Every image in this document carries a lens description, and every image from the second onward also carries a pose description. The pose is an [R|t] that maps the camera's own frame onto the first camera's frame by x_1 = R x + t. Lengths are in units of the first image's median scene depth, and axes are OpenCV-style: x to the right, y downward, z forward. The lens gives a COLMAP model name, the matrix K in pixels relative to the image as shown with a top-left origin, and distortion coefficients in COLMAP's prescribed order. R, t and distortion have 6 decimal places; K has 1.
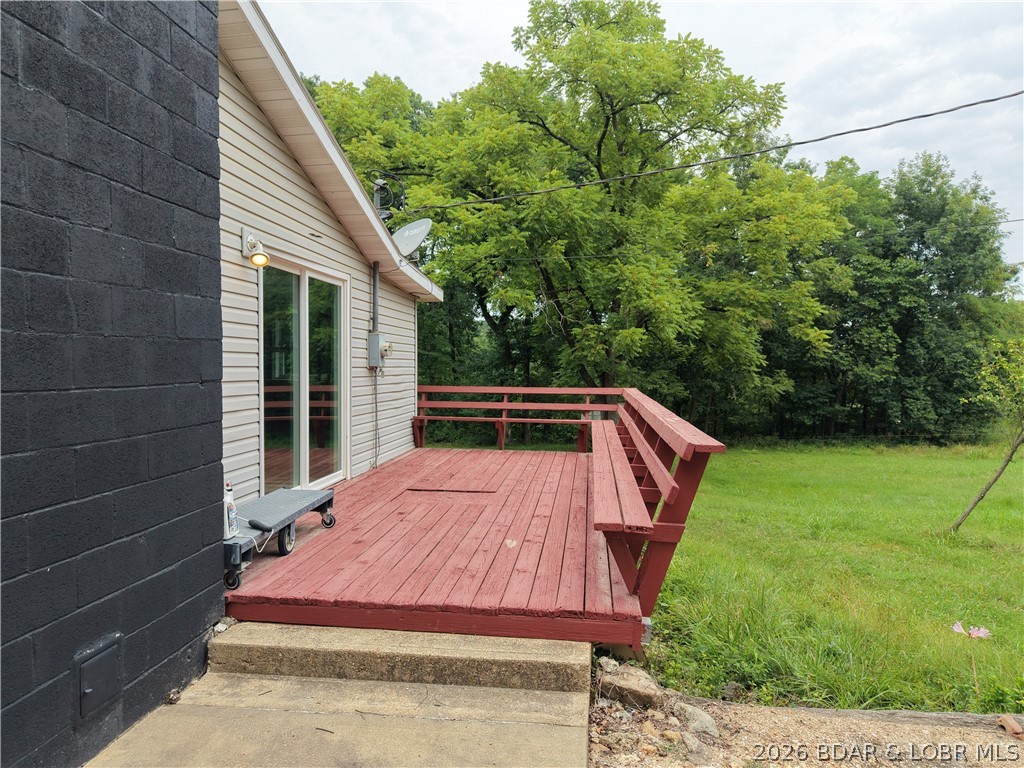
lens RADIAL K [[680.7, 0, 512.0], [0, 680.7, 384.0], [0, 0, 1]] dist [0.042405, -0.046127]
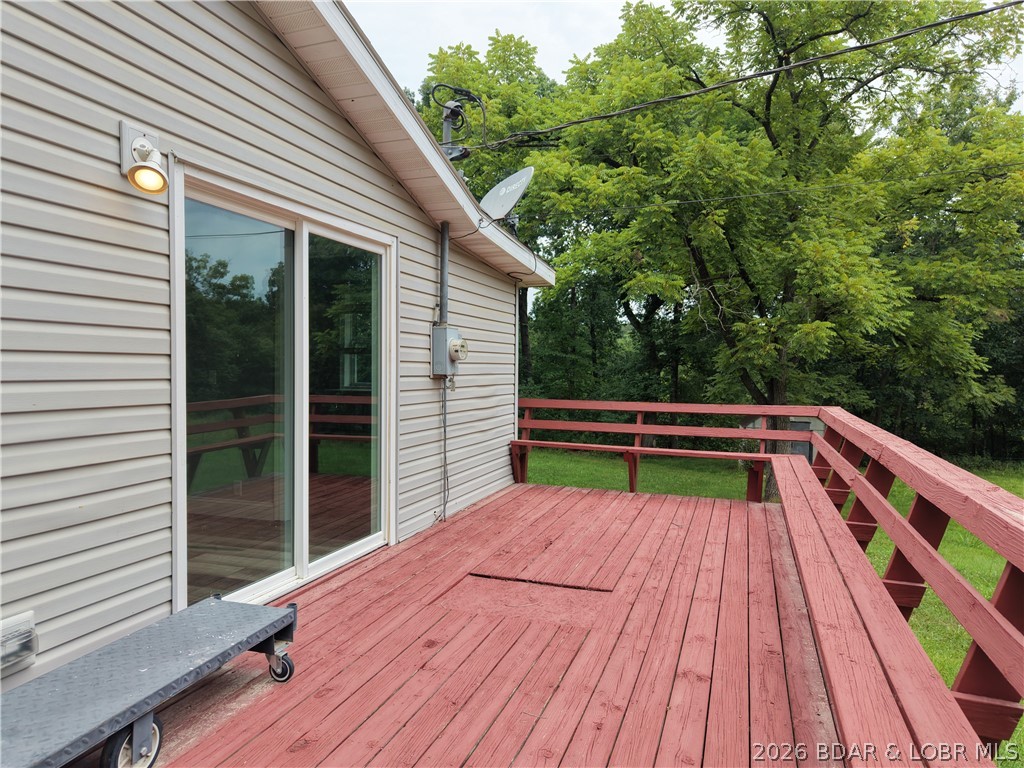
lens RADIAL K [[680.7, 0, 512.0], [0, 680.7, 384.0], [0, 0, 1]] dist [0.042405, -0.046127]
pose [[0.977255, 0.006749, -0.211962, 0.006733], [-0.007526, 0.999968, -0.002858, -0.007300], [0.211936, 0.004388, 0.977274, 0.170230]]
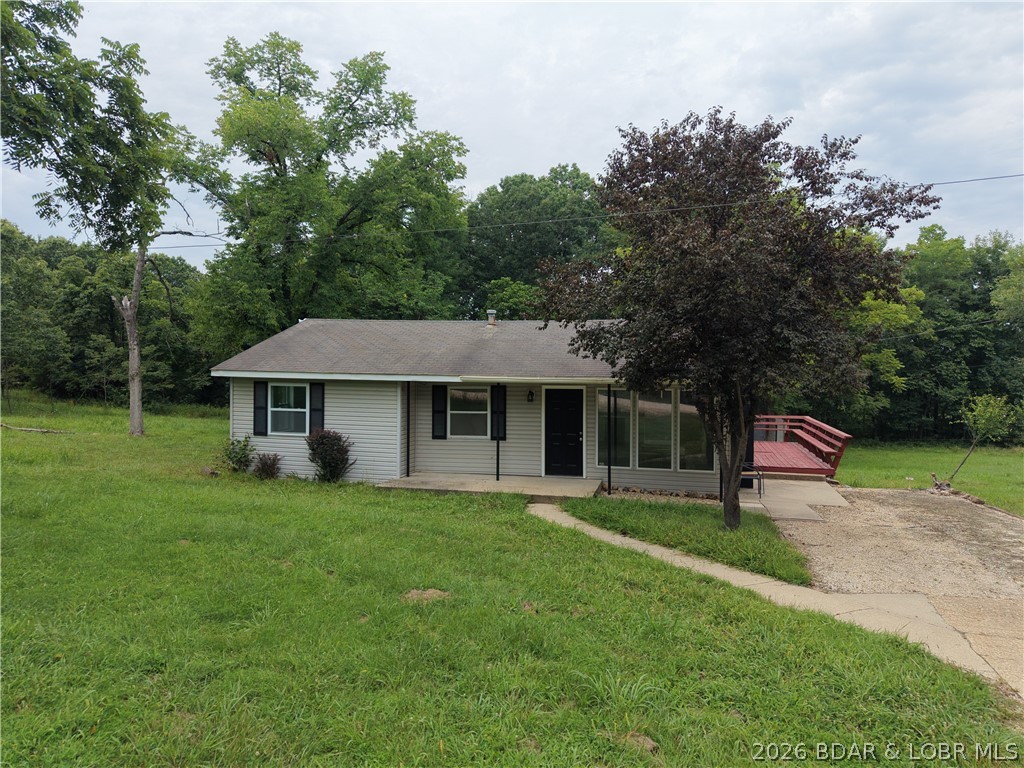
lens RADIAL K [[680.7, 0, 512.0], [0, 680.7, 384.0], [0, 0, 1]] dist [0.042405, -0.046127]
pose [[0.991529, 0.004342, -0.129810, -0.359784], [-0.004477, 0.999990, -0.000749, -0.065876], [0.129805, 0.001324, 0.991539, -1.025907]]
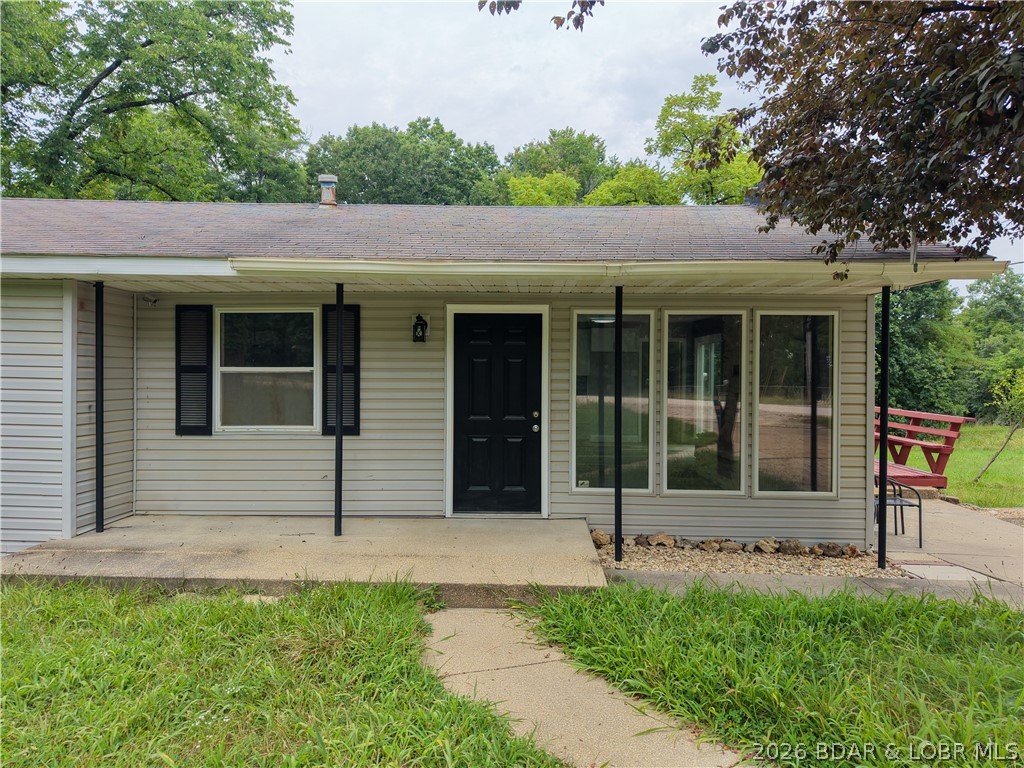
lens RADIAL K [[681.2, 0, 512.0], [0, 681.2, 384.0], [0, 0, 1]] dist [0.046391, -0.056466]
pose [[0.996142, 0.002825, 0.087707, -0.448282], [-0.001965, 0.999949, -0.009887, -0.005771], [-0.087731, 0.009677, 0.996097, -0.415104]]
